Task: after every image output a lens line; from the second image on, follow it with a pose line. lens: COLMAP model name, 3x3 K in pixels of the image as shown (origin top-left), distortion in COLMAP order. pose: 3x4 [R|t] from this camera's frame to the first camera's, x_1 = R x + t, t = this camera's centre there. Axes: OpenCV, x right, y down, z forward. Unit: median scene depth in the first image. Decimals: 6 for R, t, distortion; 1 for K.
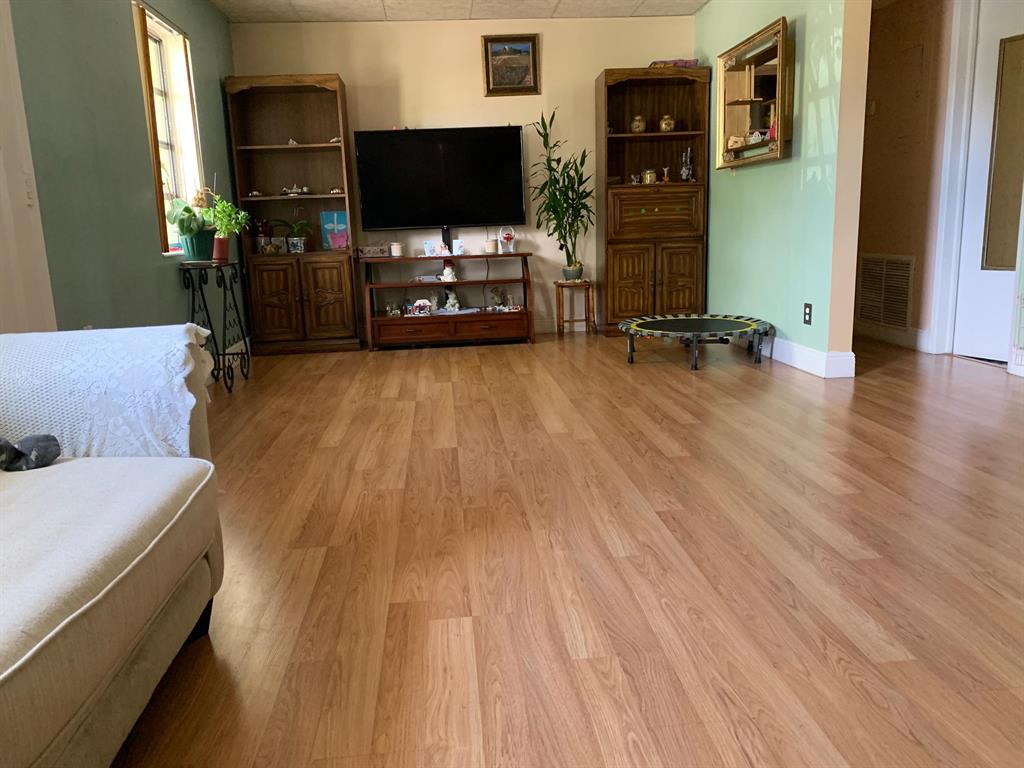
lens RADIAL K [[776.4, 0, 509.8], [0, 776.4, 382.1], [0, 0, 1]] dist [0.006585, -0.003856]
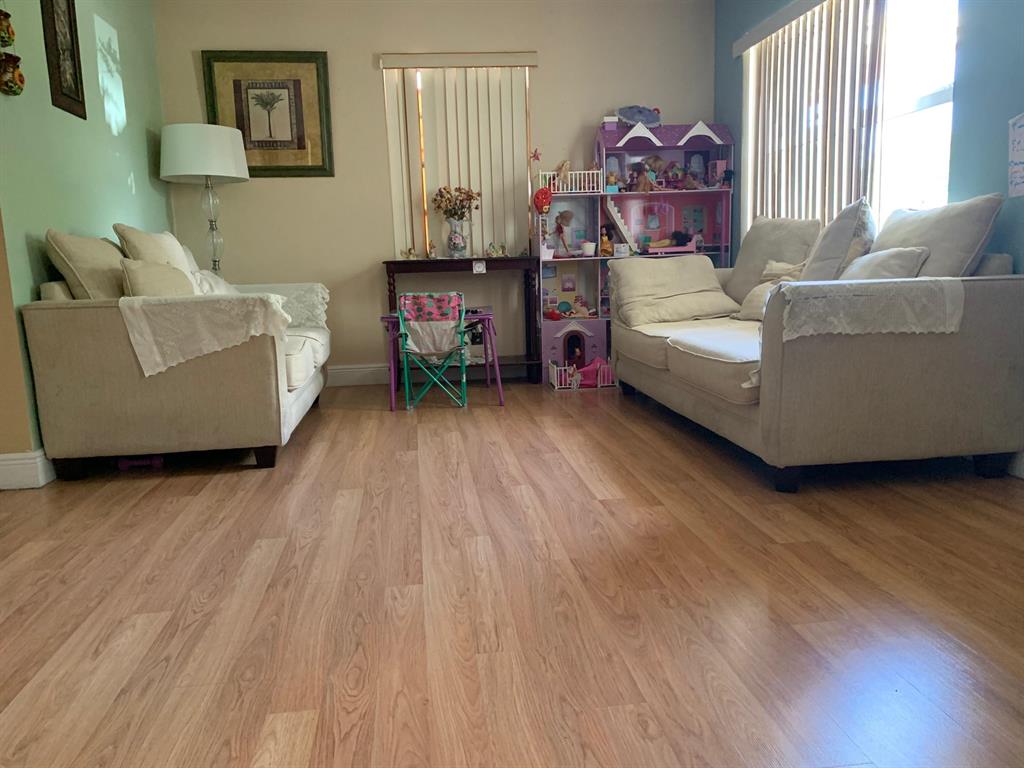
lens RADIAL K [[776.4, 0, 511.3], [0, 776.4, 383.5], [0, 0, 1]] dist [0.006585, -0.003856]
pose [[-0.996583, 0.078856, -0.024597, 0.106787], [0.065208, 0.933820, 0.351751, -0.341642], [0.050707, 0.348945, -0.935771, 1.859047]]
